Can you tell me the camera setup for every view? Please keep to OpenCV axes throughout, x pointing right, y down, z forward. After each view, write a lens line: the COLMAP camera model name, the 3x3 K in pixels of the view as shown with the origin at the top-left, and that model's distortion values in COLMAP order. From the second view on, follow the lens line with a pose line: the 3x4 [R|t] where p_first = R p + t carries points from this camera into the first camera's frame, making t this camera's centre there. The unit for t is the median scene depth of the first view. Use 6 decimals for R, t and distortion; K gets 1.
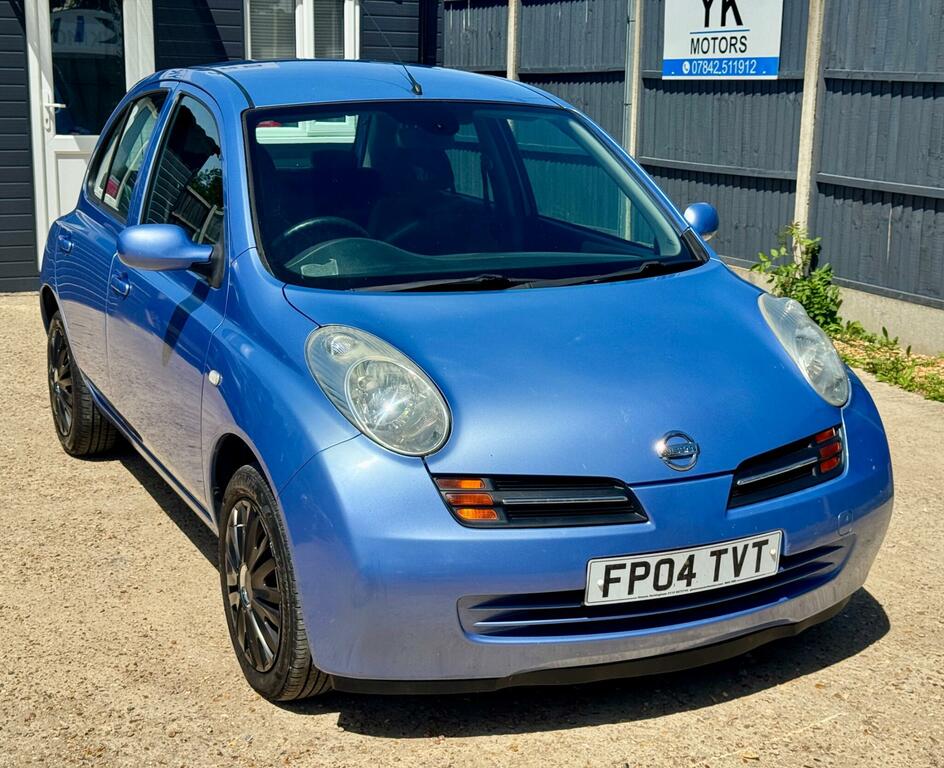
lens RADIAL K [[1502.7, 0, 471.5], [0, 1502.7, 414.3], [0, 0, 1]] dist [0.083996, 0.066292]
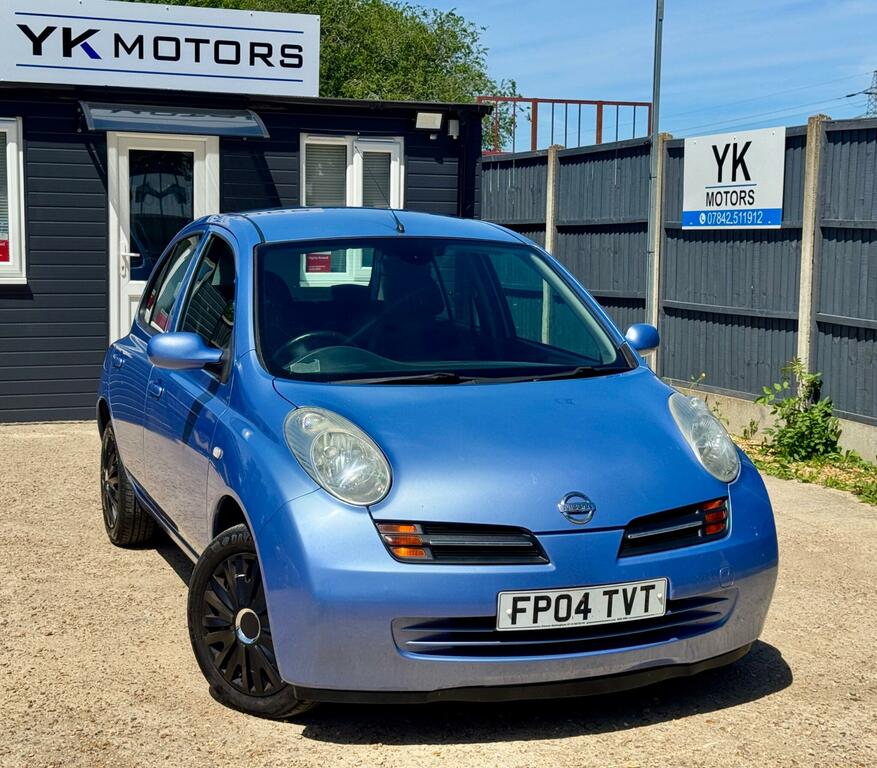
lens RADIAL K [[1556.3, 0, 438.5], [0, 1556.3, 384.0], [0, 0, 1]] dist [0.214705, -0.379179]
pose [[0.996591, 0.008041, -0.082106, 0.084247], [-0.018328, 0.991948, -0.125312, 0.056407], [0.080437, 0.126390, 0.988714, -0.191490]]
